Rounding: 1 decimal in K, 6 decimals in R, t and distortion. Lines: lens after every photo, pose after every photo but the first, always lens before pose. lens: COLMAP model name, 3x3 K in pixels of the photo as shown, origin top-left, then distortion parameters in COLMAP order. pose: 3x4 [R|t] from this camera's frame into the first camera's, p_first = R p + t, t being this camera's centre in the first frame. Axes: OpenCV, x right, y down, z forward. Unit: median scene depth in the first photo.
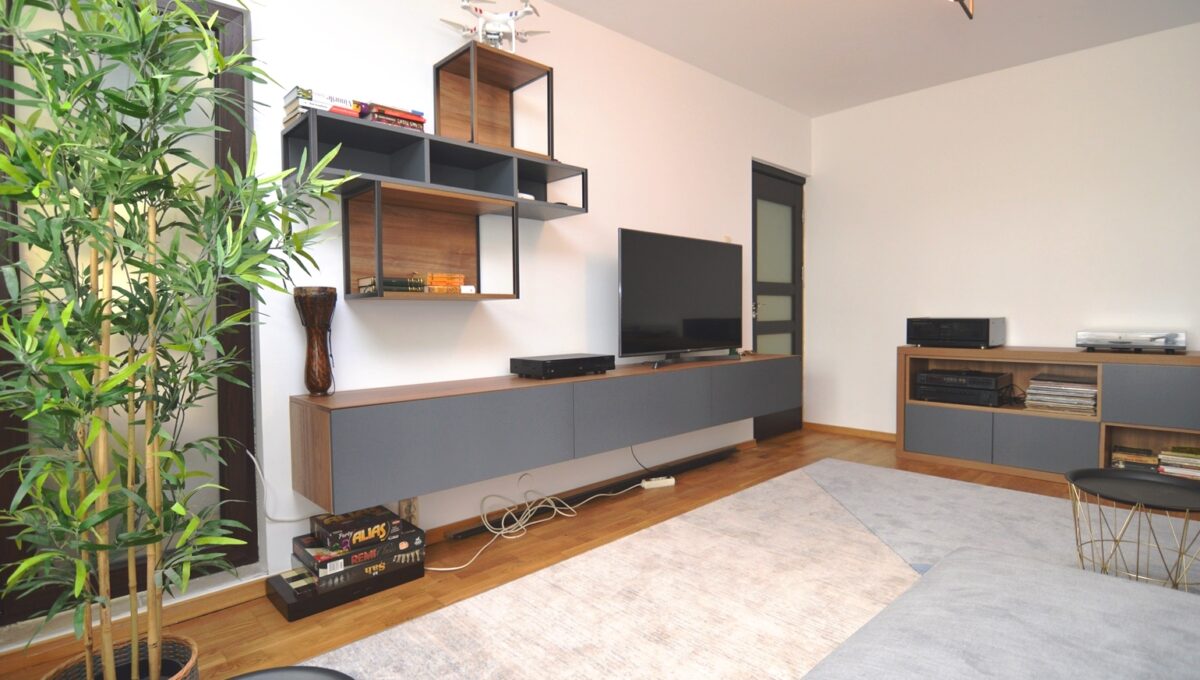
lens RADIAL K [[594.1, 0, 587.9], [0, 594.1, 342.1], [0, 0, 1]] dist [-0.013762, -0.007863]
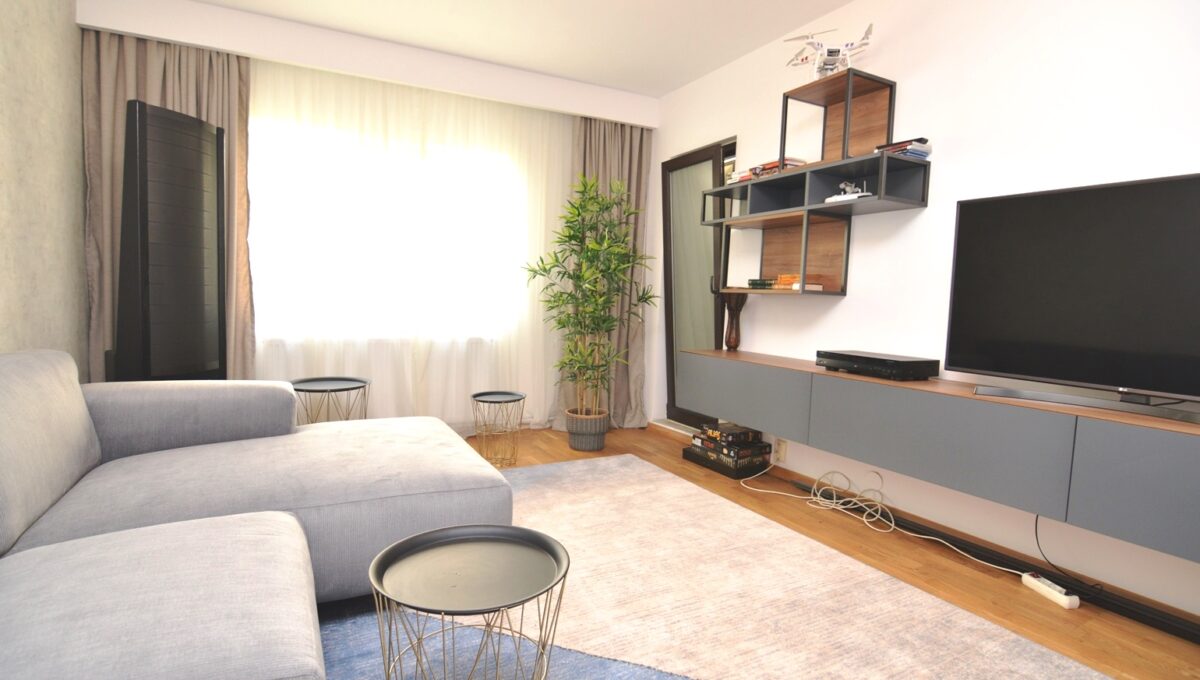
lens RADIAL K [[594.1, 0, 597.6], [0, 594.1, 349.1], [0, 0, 1]] dist [-0.013762, -0.007863]
pose [[-0.270397, 0.091202, -0.958419, 1.038396], [-0.066786, 0.991328, 0.113175, -0.066919], [0.960430, 0.094611, -0.261961, 0.868336]]
